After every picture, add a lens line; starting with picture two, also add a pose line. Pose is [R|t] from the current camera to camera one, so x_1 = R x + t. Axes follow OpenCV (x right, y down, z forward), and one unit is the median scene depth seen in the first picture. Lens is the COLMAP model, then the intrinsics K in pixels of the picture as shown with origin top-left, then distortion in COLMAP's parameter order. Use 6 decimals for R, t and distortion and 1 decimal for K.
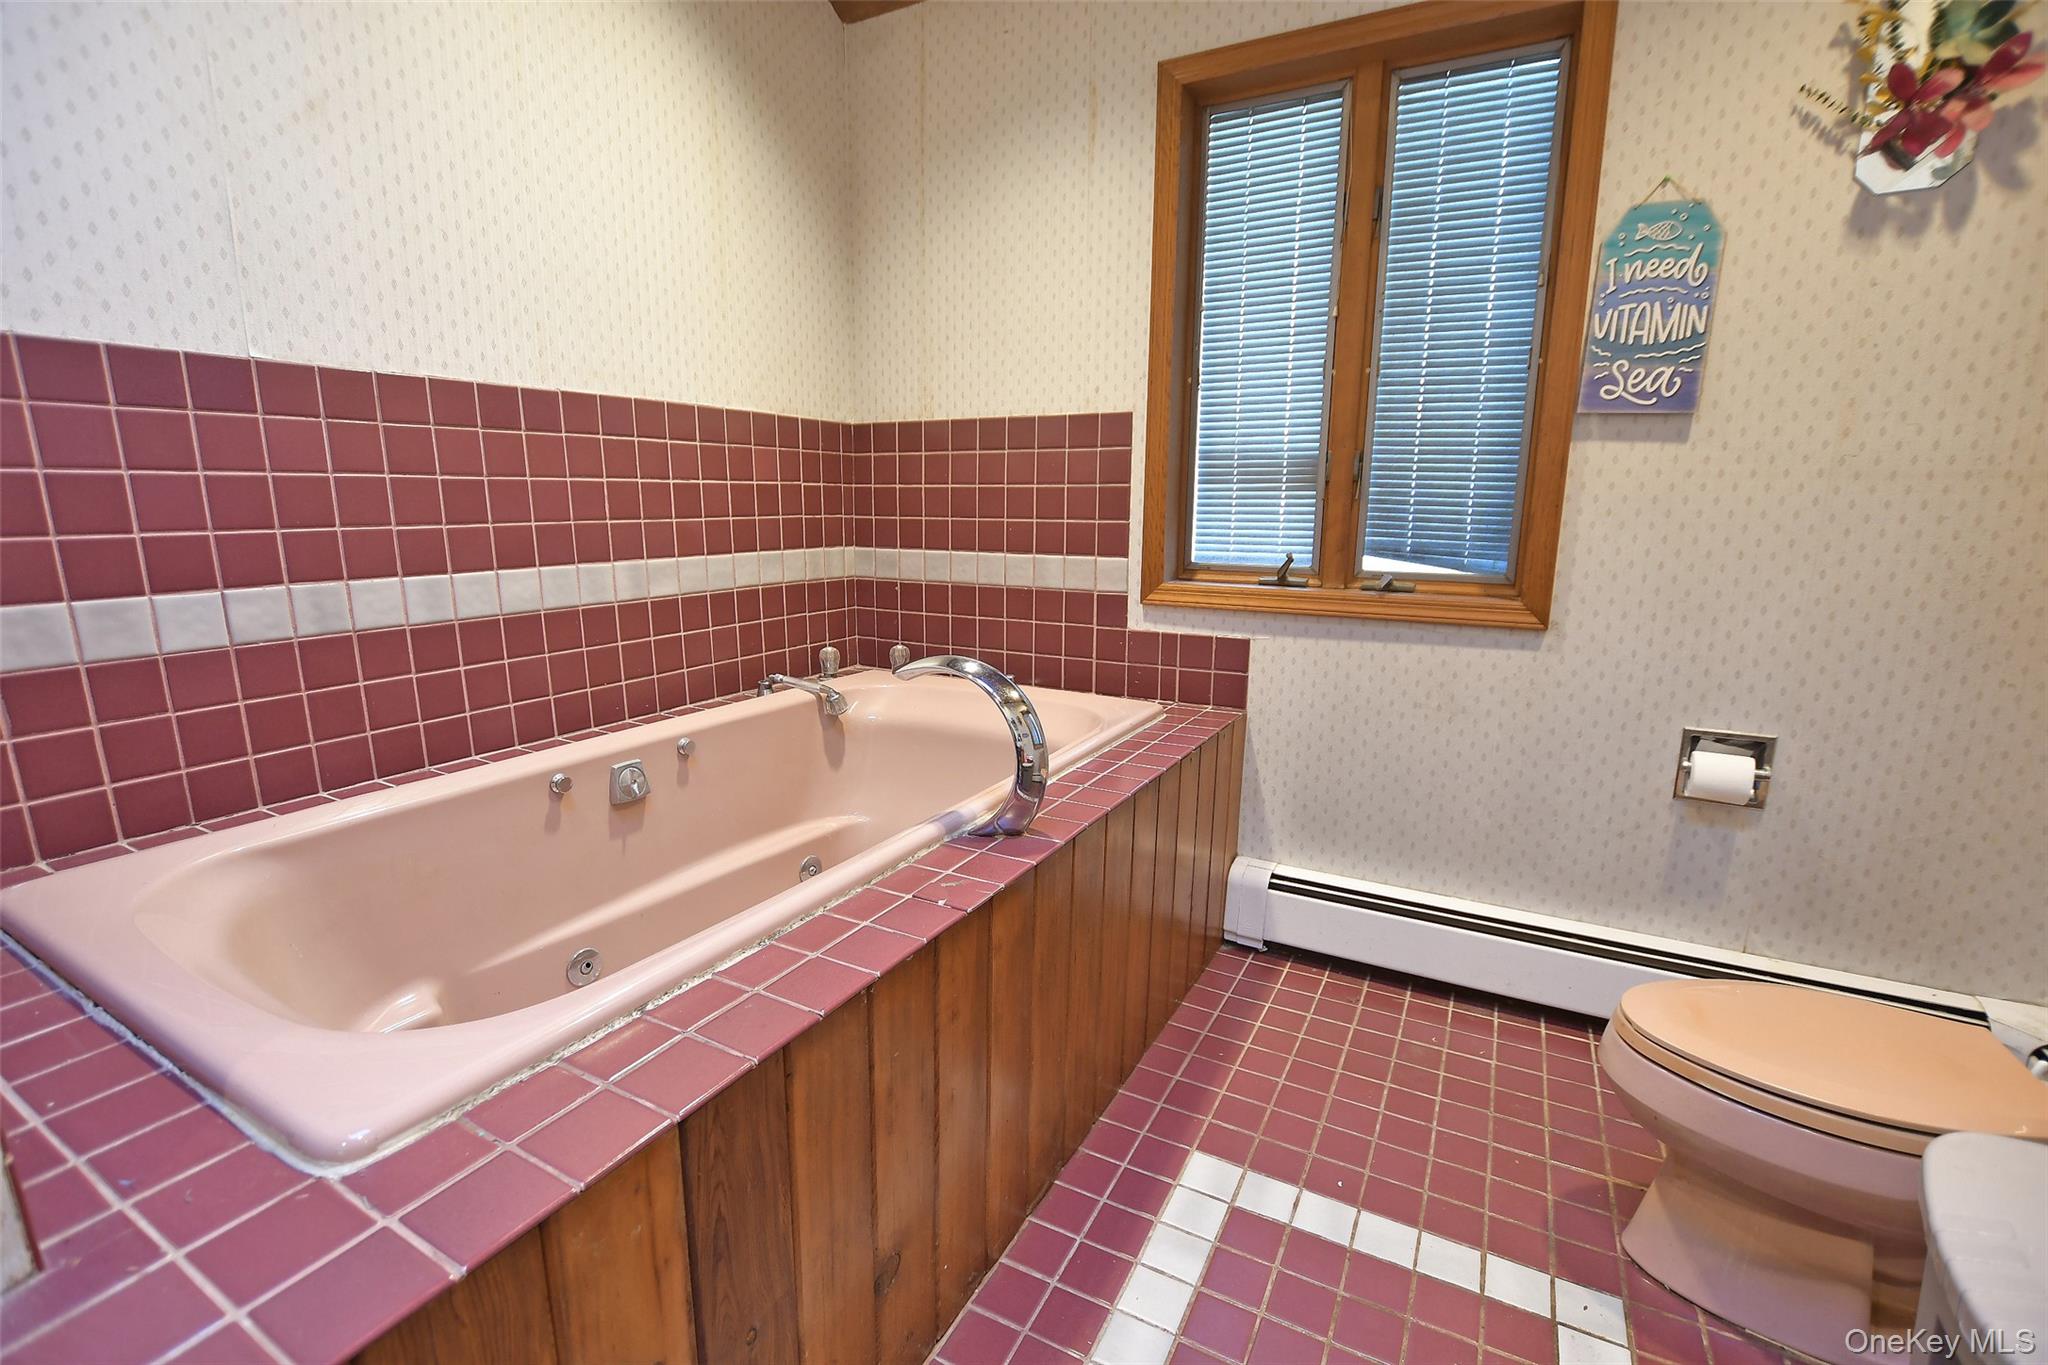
lens RADIAL K [[928.7, 0, 991.8], [0, 928.7, 694.8], [0, 0, 1]] dist [-0.031858, 0.006199]
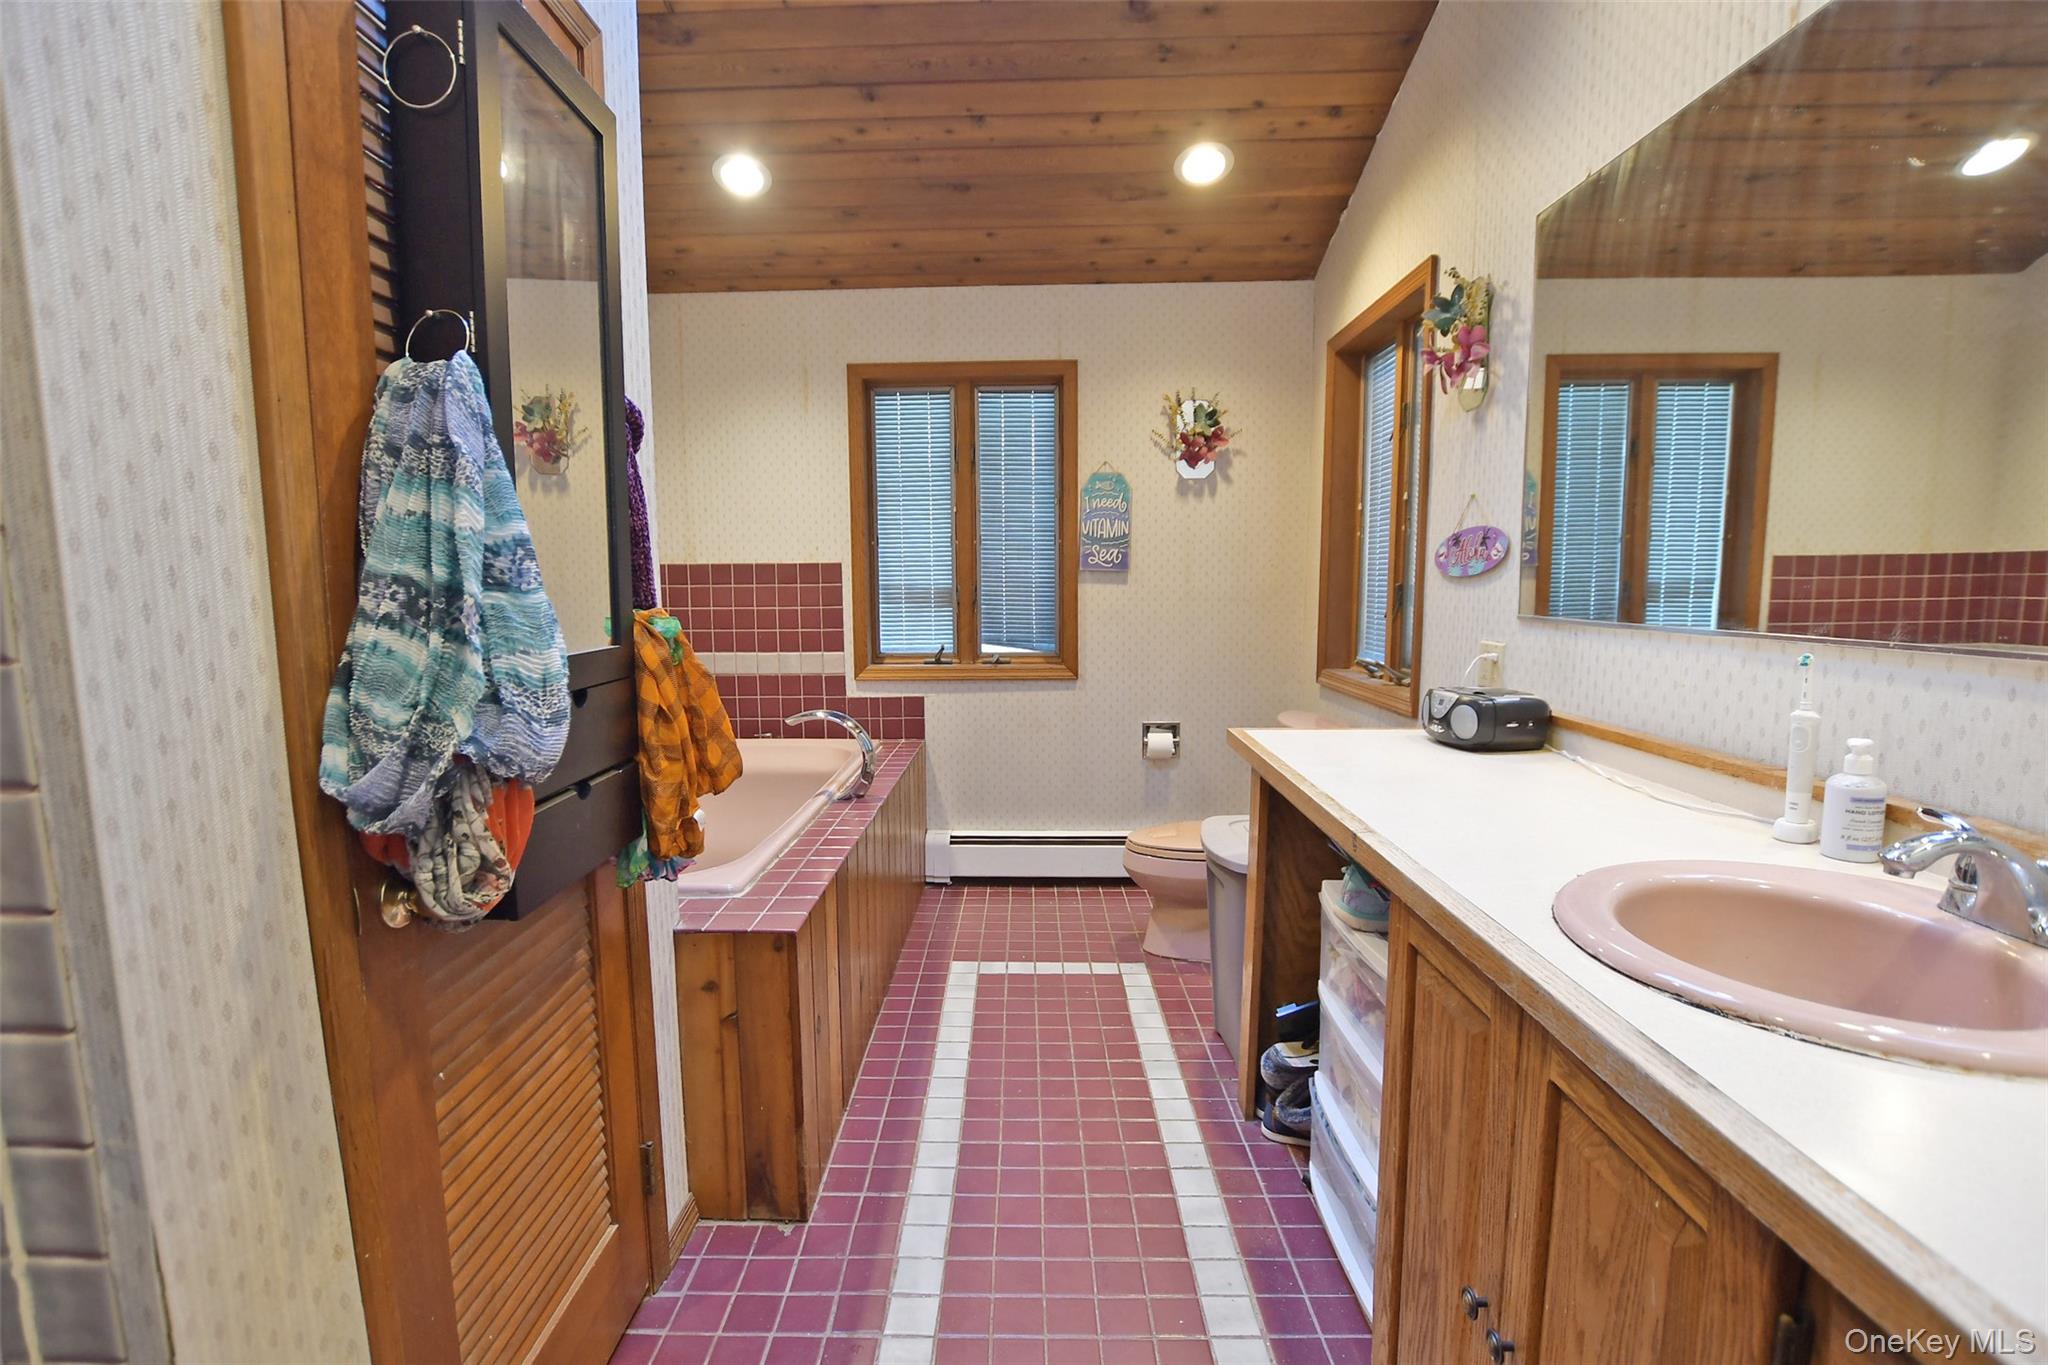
lens RADIAL K [[928.7, 0, 991.8], [0, 928.7, 694.8], [0, 0, 1]] dist [-0.031858, 0.006199]
pose [[0.891773, -0.069717, 0.447080, -0.401564], [0.107337, 0.992450, -0.059338, 0.054957], [-0.439568, 0.100904, 0.892524, -0.612853]]
